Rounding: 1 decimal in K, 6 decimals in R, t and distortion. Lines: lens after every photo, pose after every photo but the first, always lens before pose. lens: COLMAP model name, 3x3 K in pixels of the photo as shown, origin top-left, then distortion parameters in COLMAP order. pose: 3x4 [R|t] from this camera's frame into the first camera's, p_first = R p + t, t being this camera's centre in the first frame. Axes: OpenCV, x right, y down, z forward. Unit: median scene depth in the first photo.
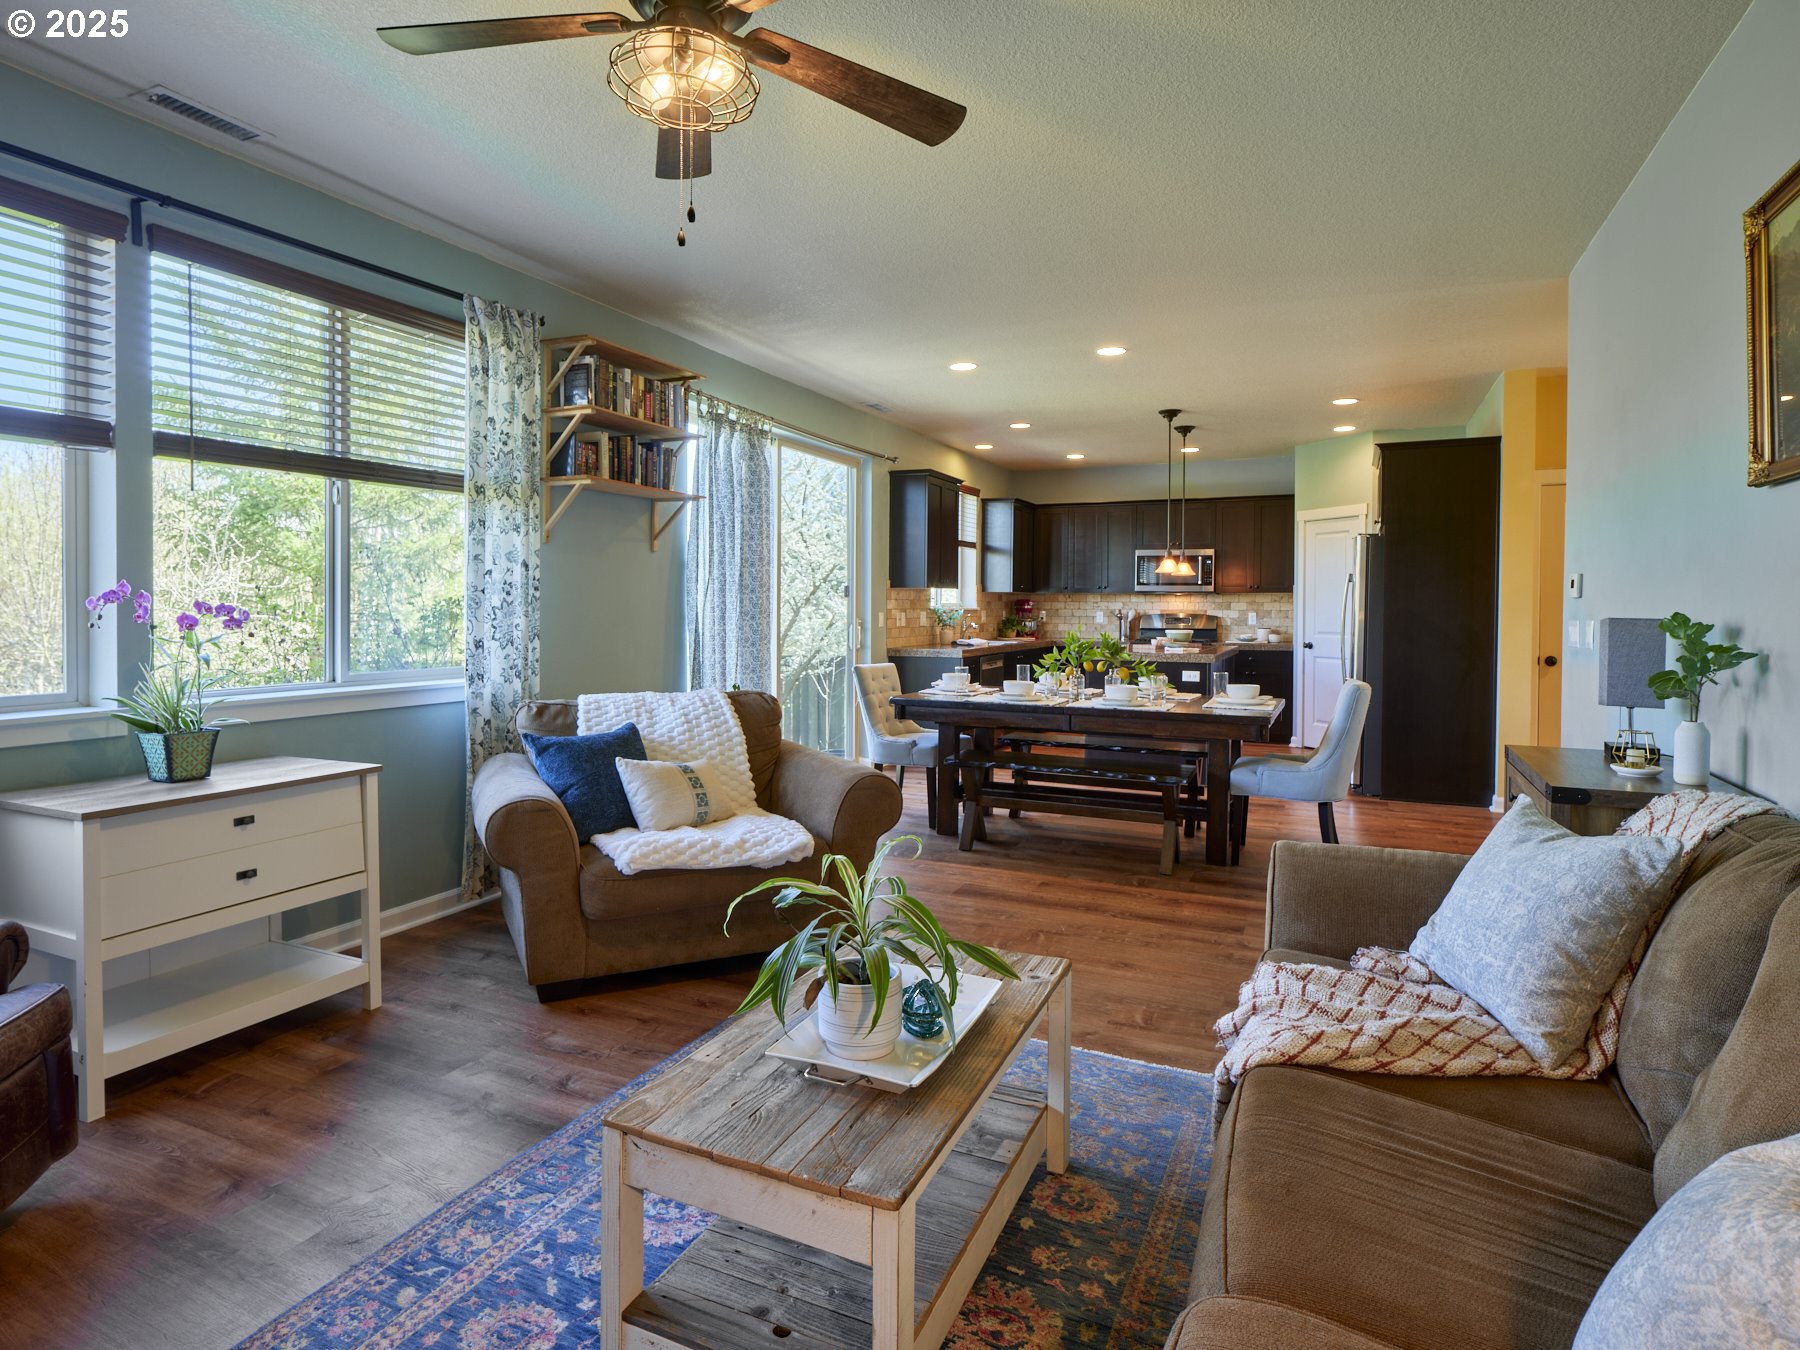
lens RADIAL K [[1007.4, 0, 862.7], [0, 1007.4, 619.8], [0, 0, 1]] dist [-0.006269, -0.000775]
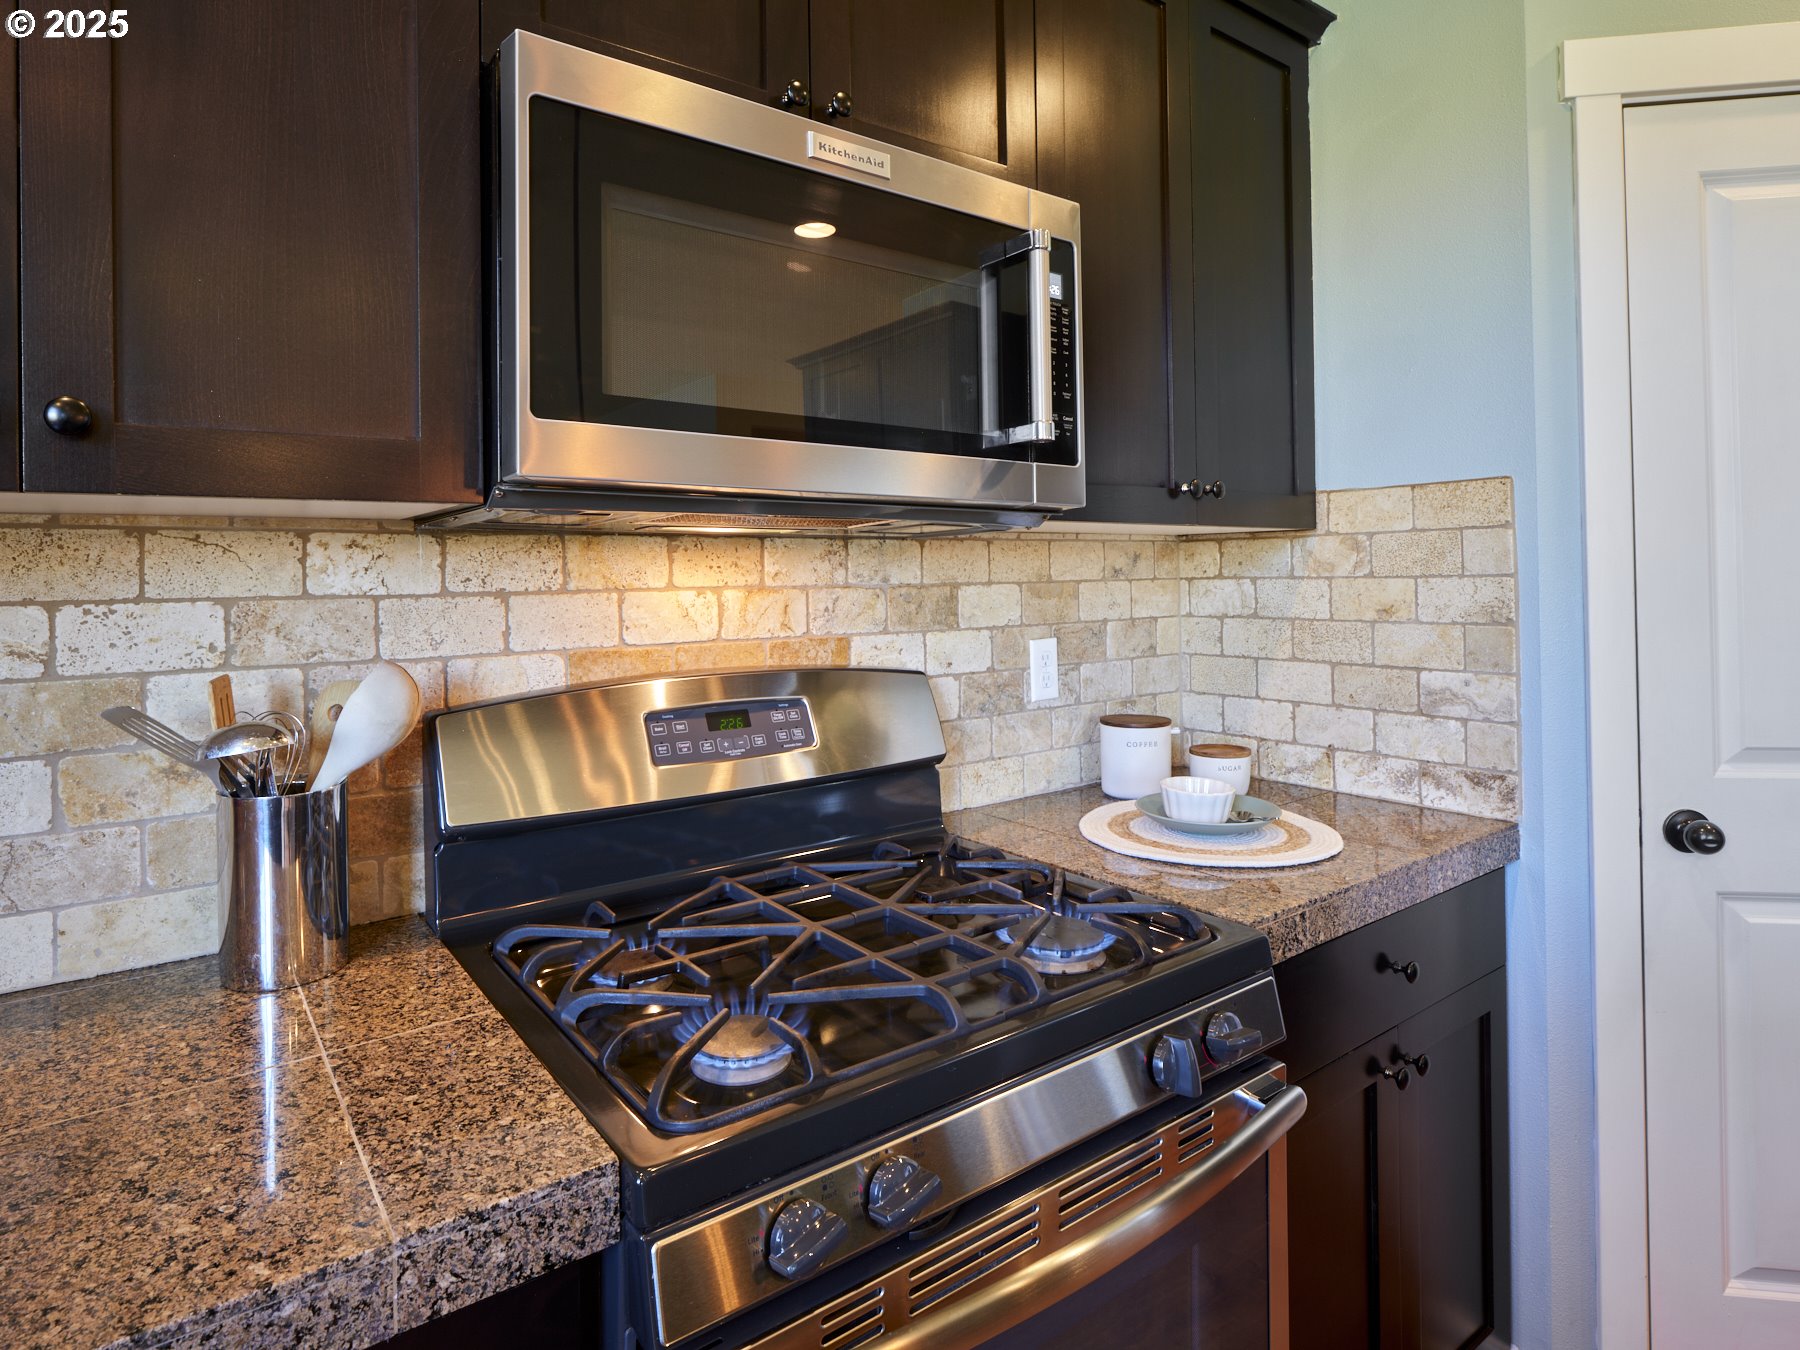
lens RADIAL K [[993.9, 0, 856.4], [0, 993.9, 569.4], [0, 0, 1]] dist [-0.005889, -0.000833]
pose [[0.472923, -0.003835, 0.881095, 0.423070], [0.029898, 0.999485, -0.011697, -0.037726], [-0.880596, 0.031875, 0.472794, 1.909631]]
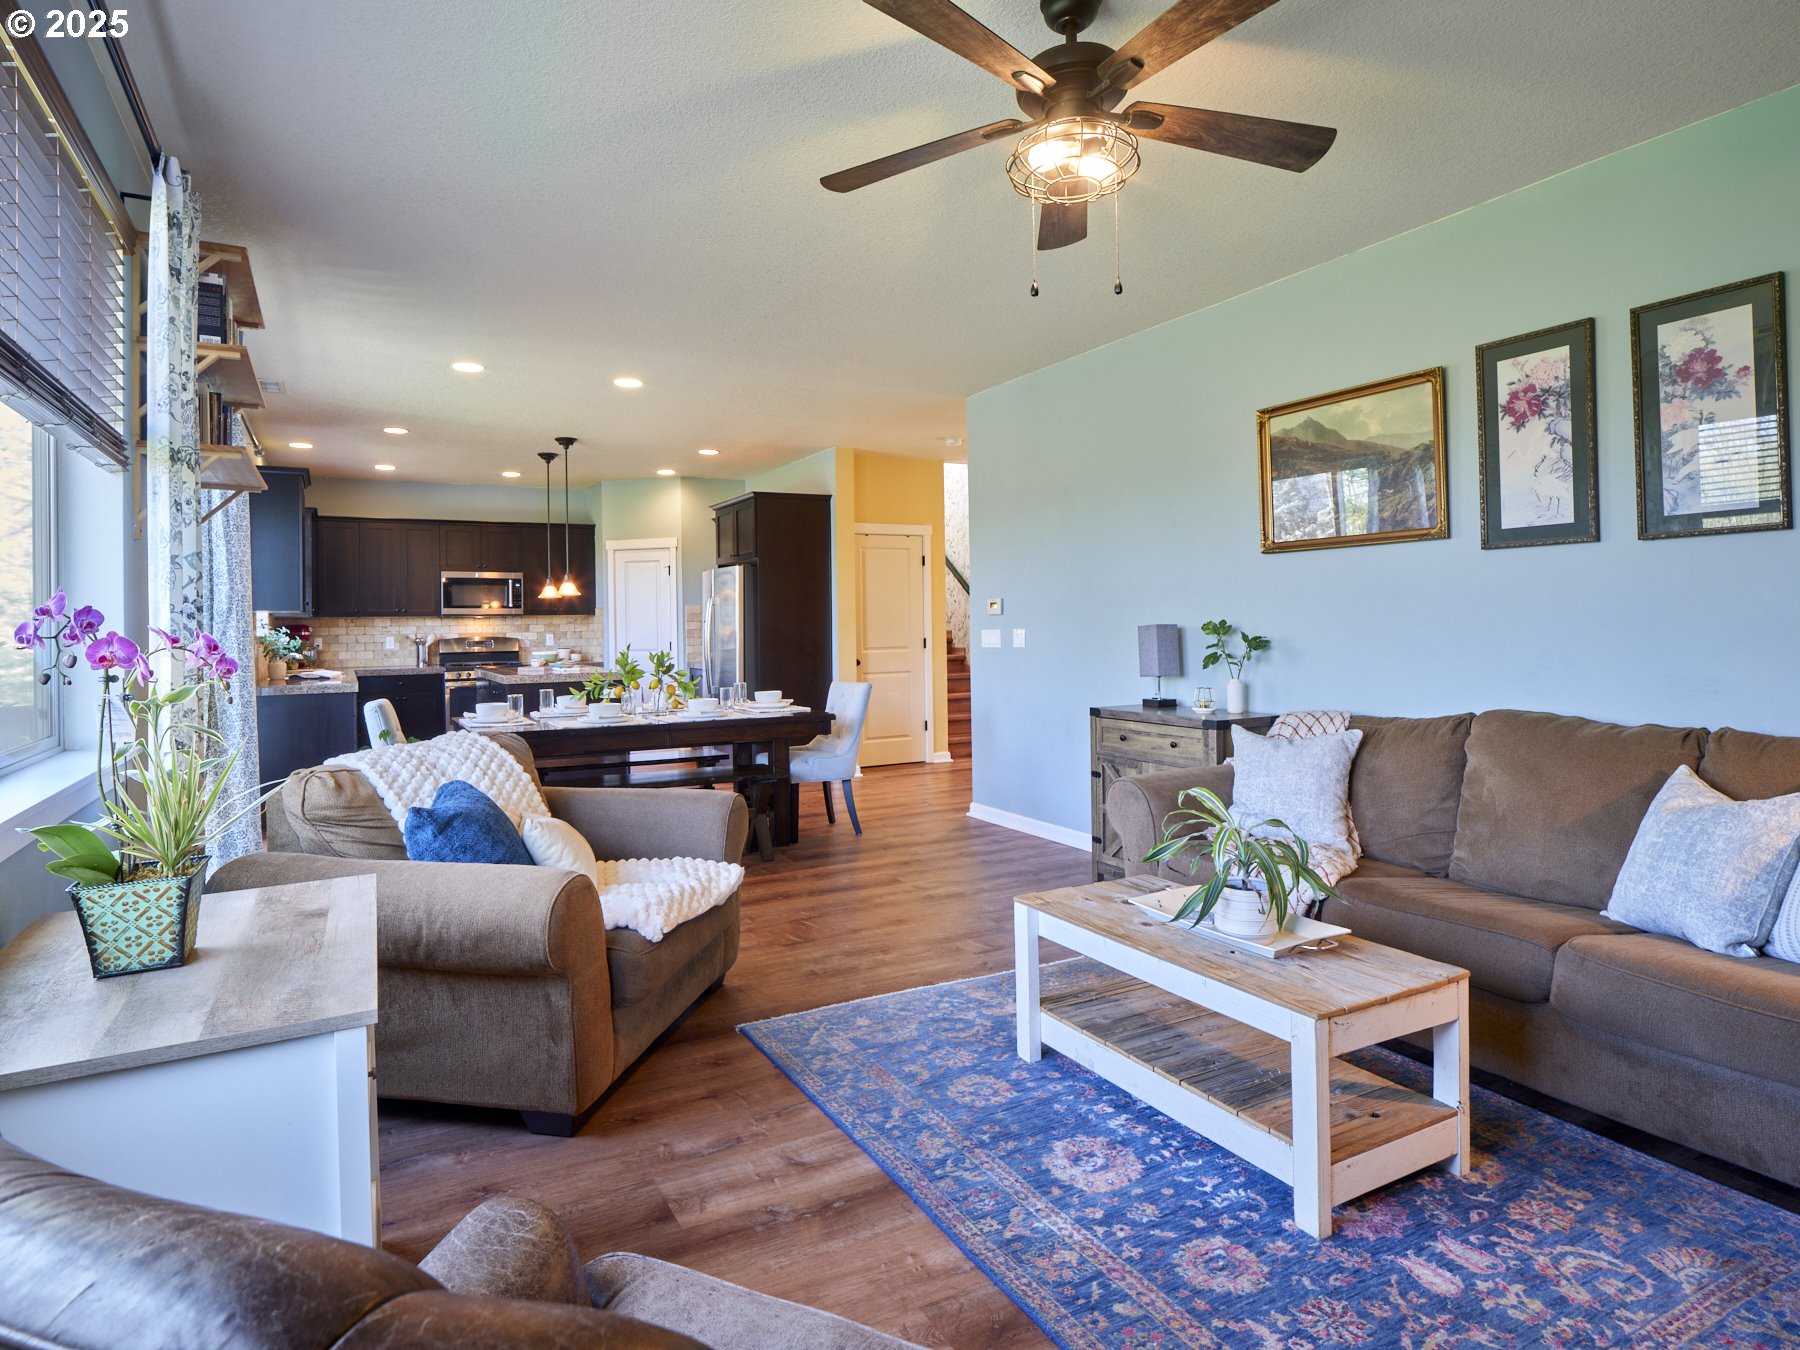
lens RADIAL K [[1007.4, 0, 862.7], [0, 1007.4, 619.8], [0, 0, 1]] dist [-0.006269, -0.000775]
pose [[0.595567, -0.009454, 0.803250, -0.532082], [0.029254, 0.999523, -0.009926, -0.004208], [-0.802773, 0.029410, 0.595559, 0.224588]]
